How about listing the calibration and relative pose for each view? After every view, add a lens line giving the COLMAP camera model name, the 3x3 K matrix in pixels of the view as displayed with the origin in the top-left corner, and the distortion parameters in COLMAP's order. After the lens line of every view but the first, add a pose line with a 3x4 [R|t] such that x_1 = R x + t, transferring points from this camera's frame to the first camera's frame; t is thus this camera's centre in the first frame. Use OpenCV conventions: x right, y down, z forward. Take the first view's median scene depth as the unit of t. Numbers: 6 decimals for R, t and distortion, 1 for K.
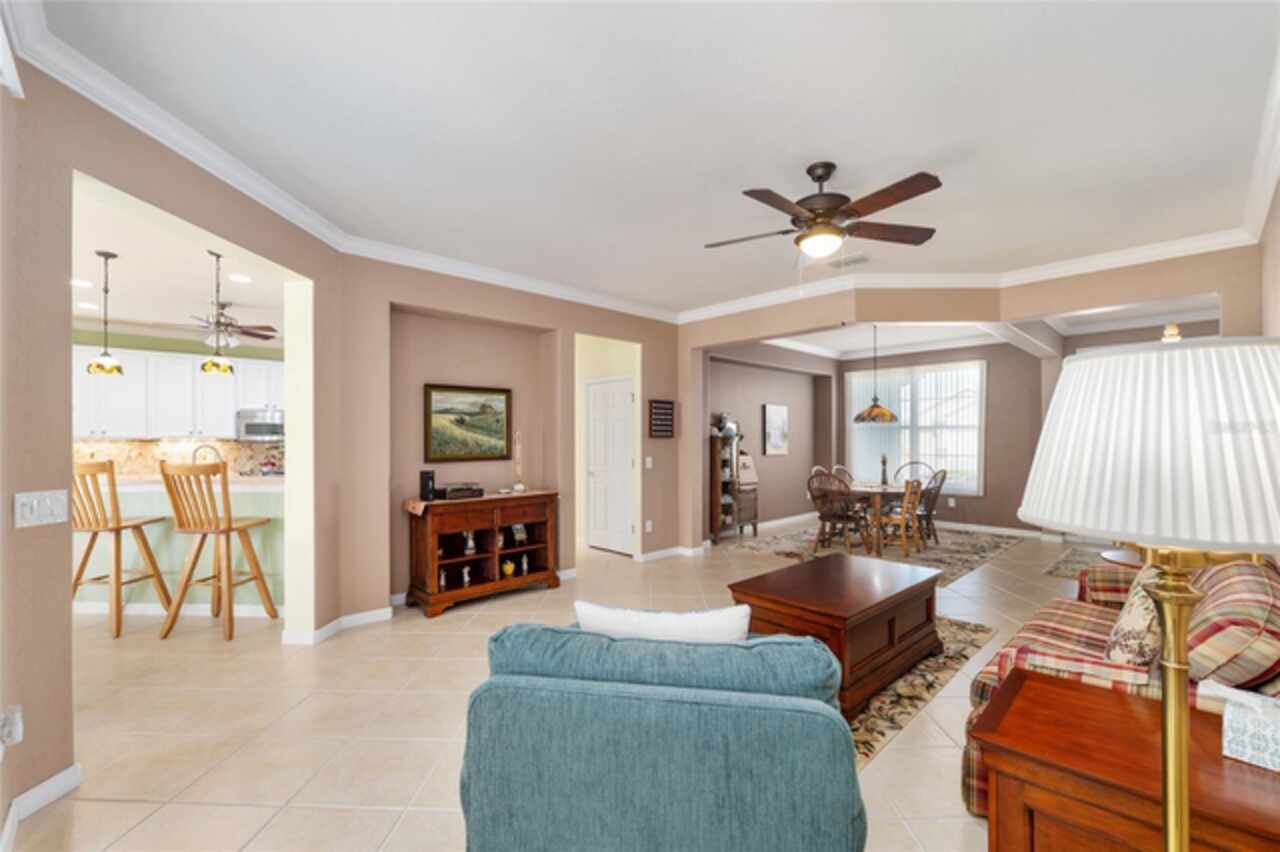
lens RADIAL K [[536.9, 0, 634.2], [0, 536.9, 435.6], [0, 0, 1]] dist [-0.012137, -0.000028]
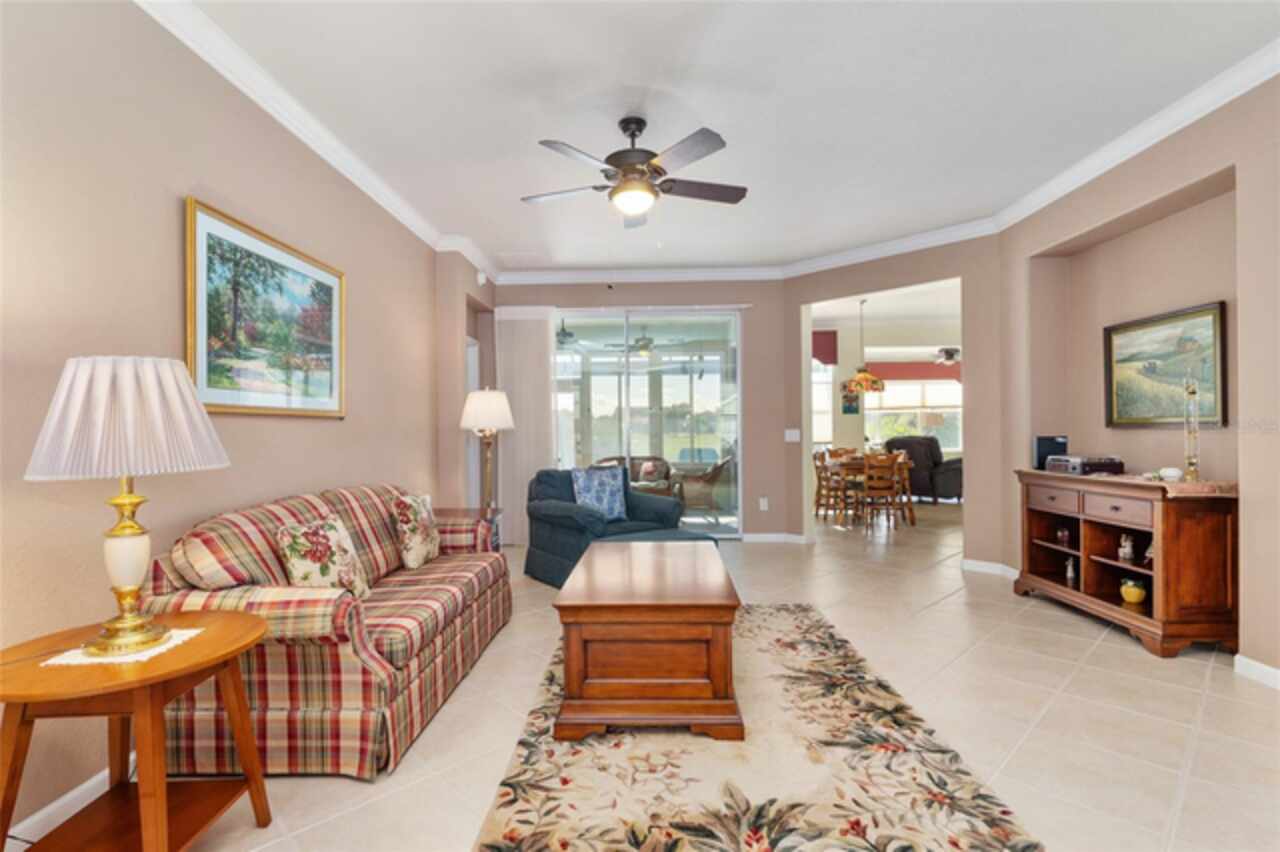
lens RADIAL K [[608.2, 0, 638.3], [0, 608.2, 429.4], [0, 0, 1]] dist [0.009424, -0.003806]
pose [[-0.701753, 0.011182, -0.712333, 0.658573], [0.019734, 0.999798, -0.003746, 0.038144], [0.712147, -0.016686, -0.701832, 1.026227]]
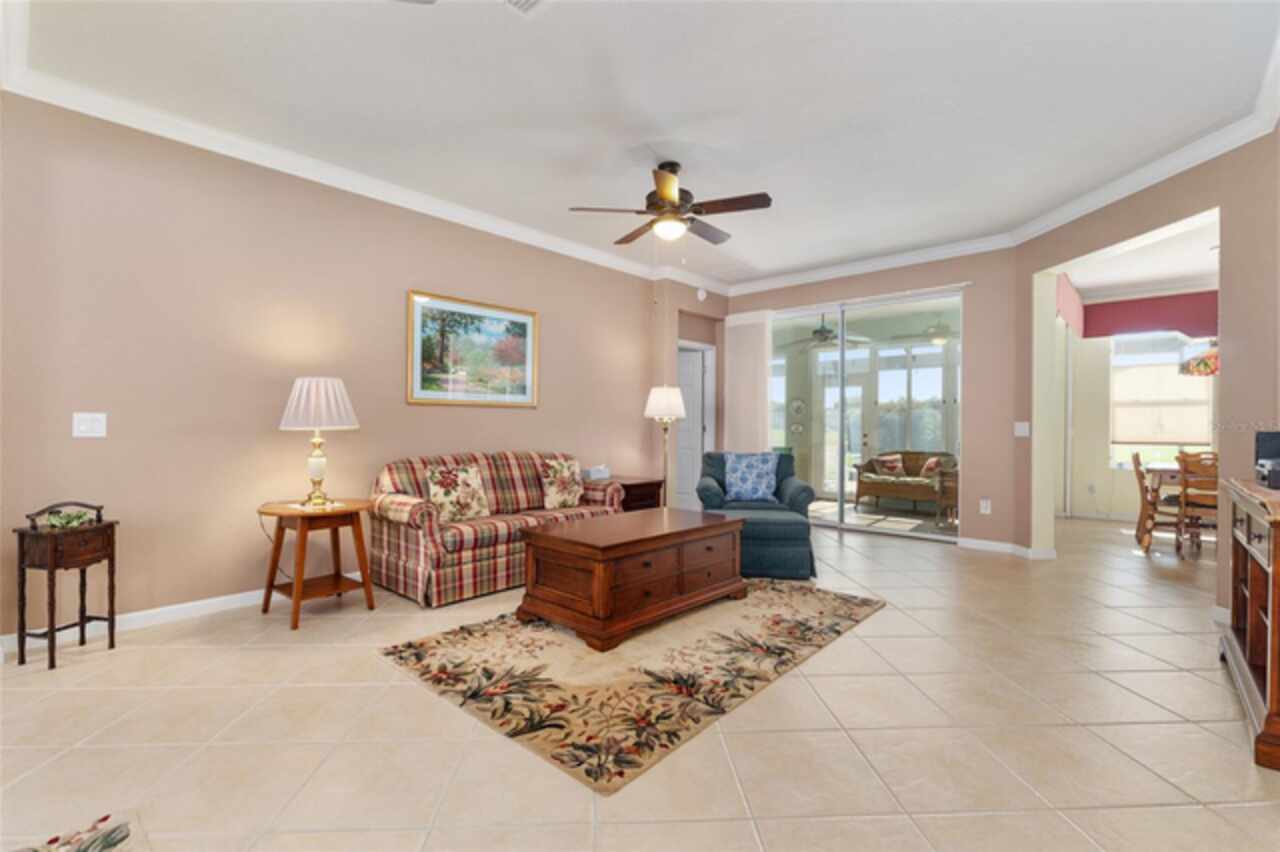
lens RADIAL K [[570.1, 0, 636.6], [0, 570.1, 427.5], [0, 0, 1]] dist [0.000583, -0.001006]
pose [[-0.996938, -0.002734, -0.078148, 0.297702], [-0.002385, 0.999987, -0.004566, 0.054862], [0.078160, -0.004366, -0.996931, 1.308317]]
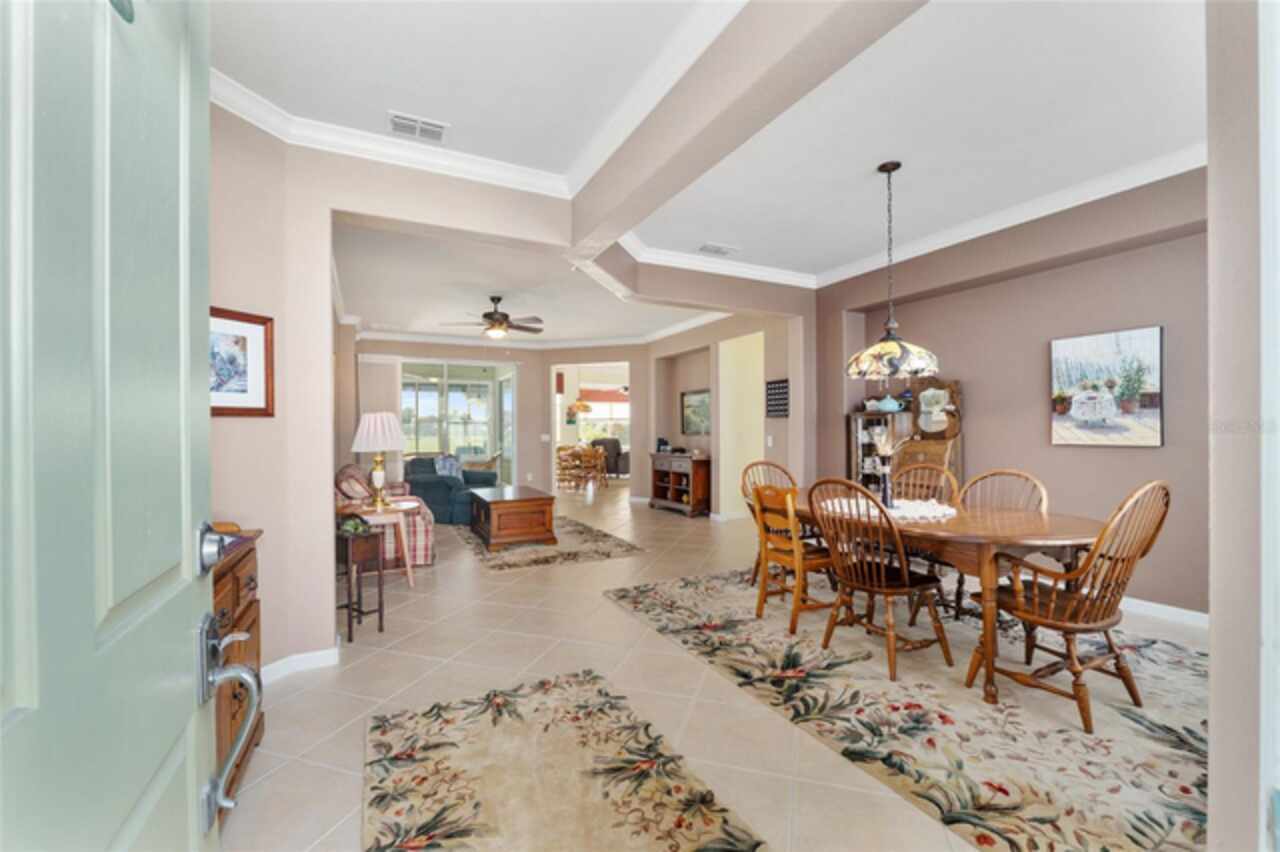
lens RADIAL K [[533.5, 0, 634.1], [0, 533.5, 424.0], [0, 0, 1]] dist [-0.009219, -0.000726]
pose [[-0.290944, -0.006274, -0.956719, 1.312407], [0.015919, 0.999808, -0.011398, 0.028876], [0.956608, -0.018546, -0.290788, 1.248344]]
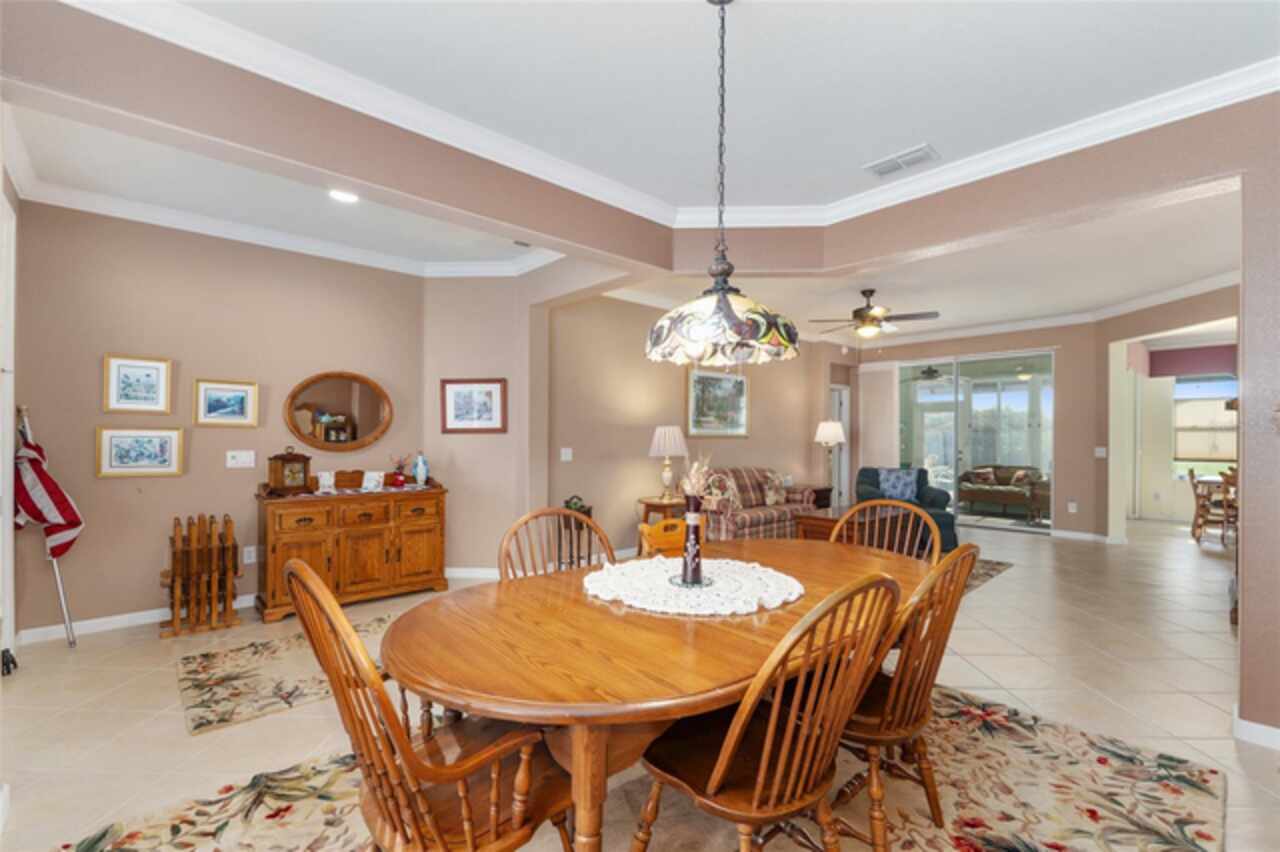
lens RADIAL K [[550.1, 0, 634.9], [0, 550.1, 436.2], [0, 0, 1]] dist [-0.008714, 0.000930]
pose [[-0.999781, -0.000463, 0.020926, 0.661216], [-0.000607, 0.999976, -0.006866, 0.022666], [-0.020922, -0.006877, -0.999757, 1.731452]]
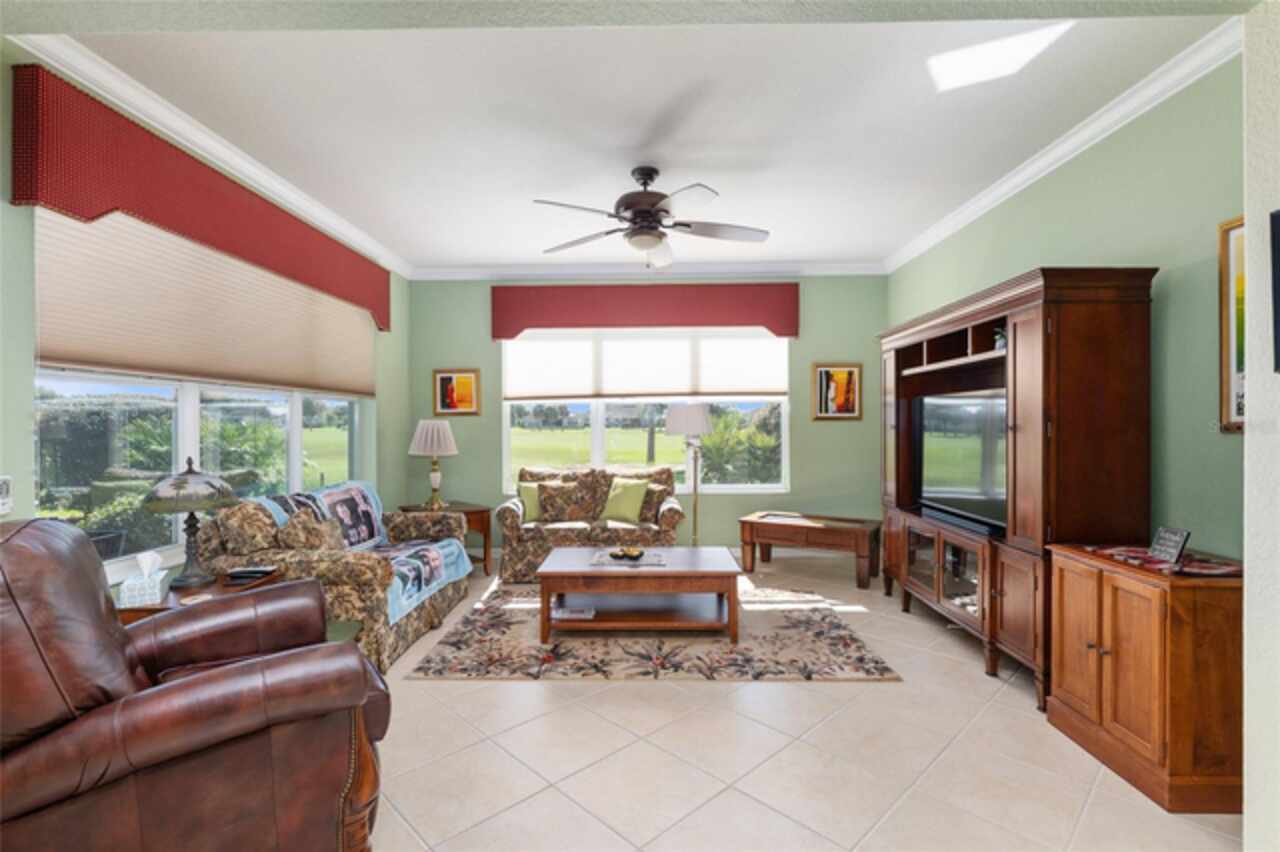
lens RADIAL K [[587.0, 0, 630.3], [0, 587.0, 429.5], [0, 0, 1]] dist [-0.004422, -0.000611]
pose [[-0.697056, 0.002678, 0.717011, -0.291642], [0.004923, 0.999987, 0.001051, 0.021084], [-0.716999, 0.004263, -0.697061, 1.217860]]
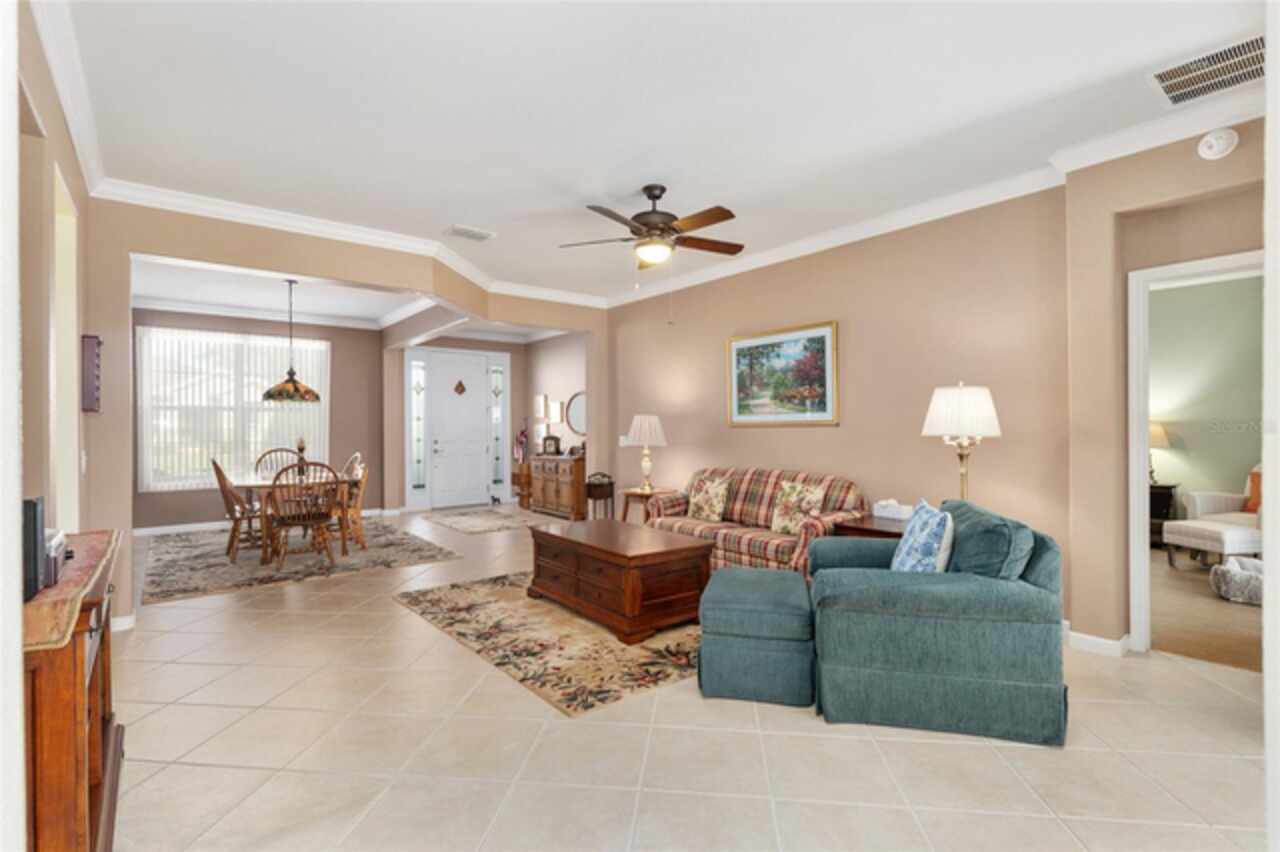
lens RADIAL K [[587.0, 0, 637.0], [0, 587.0, 422.5], [0, 0, 1]] dist [-0.004422, -0.000611]
pose [[0.077055, 0.013842, 0.996931, -0.556946], [-0.005380, 0.999895, -0.013468, 0.025410], [-0.997012, -0.004326, 0.077121, 0.537873]]
